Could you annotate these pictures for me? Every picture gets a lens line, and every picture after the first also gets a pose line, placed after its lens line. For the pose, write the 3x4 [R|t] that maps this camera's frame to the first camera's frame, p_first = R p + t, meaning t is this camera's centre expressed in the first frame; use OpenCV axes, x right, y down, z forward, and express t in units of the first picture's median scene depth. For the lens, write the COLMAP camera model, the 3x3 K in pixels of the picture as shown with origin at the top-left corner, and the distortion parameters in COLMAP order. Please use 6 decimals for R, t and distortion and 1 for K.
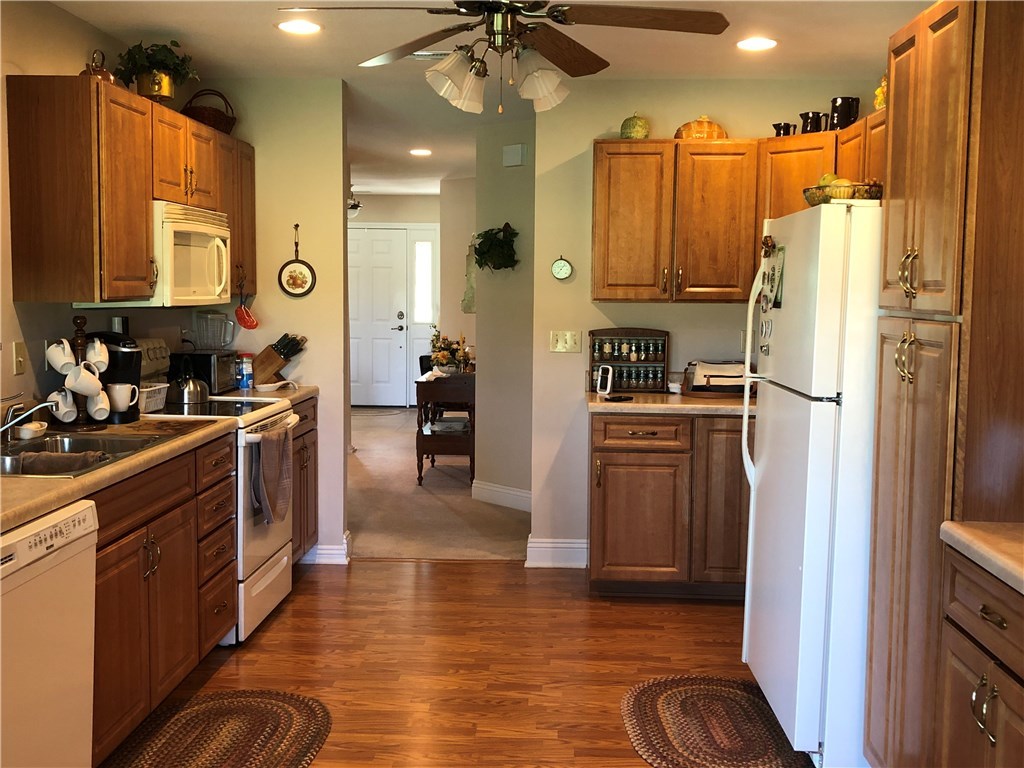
lens RADIAL K [[1111.2, 0, 516.4], [0, 1111.2, 364.5], [0, 0, 1]] dist [0.181866, -0.634236]
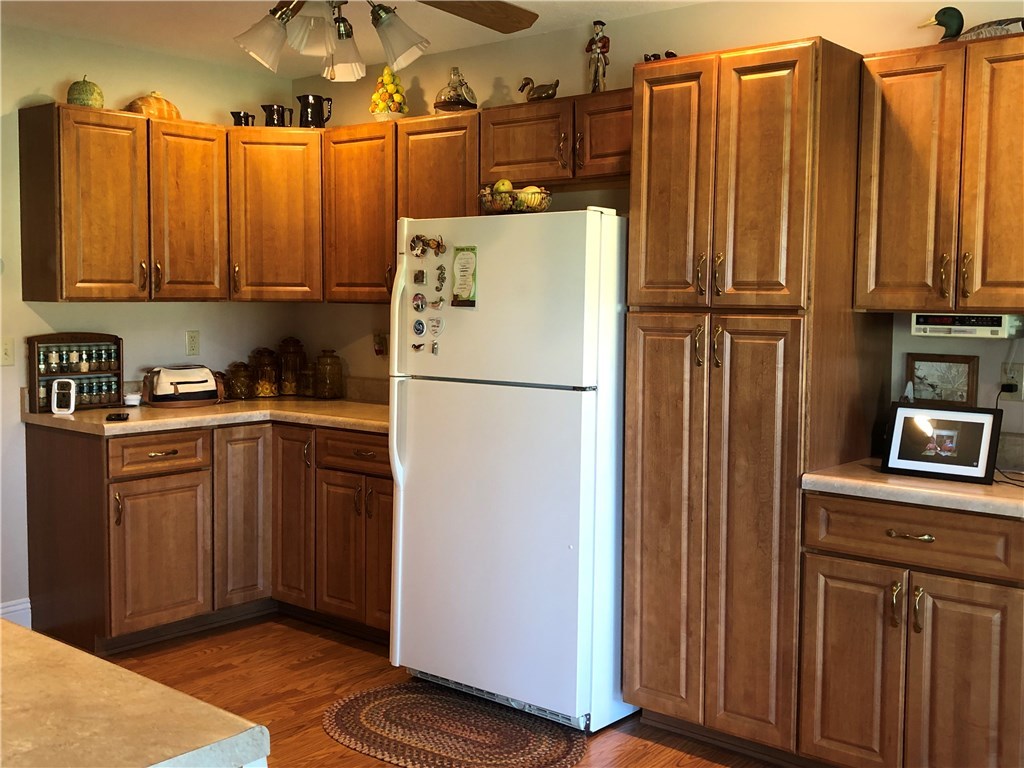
lens RADIAL K [[1111.2, 0, 516.4], [0, 1111.2, 364.5], [0, 0, 1]] dist [0.181866, -0.634236]
pose [[0.605863, -0.054744, 0.793683, -0.390225], [0.051622, 0.998232, 0.029447, -0.017690], [-0.793893, 0.023131, 0.607618, 0.243846]]
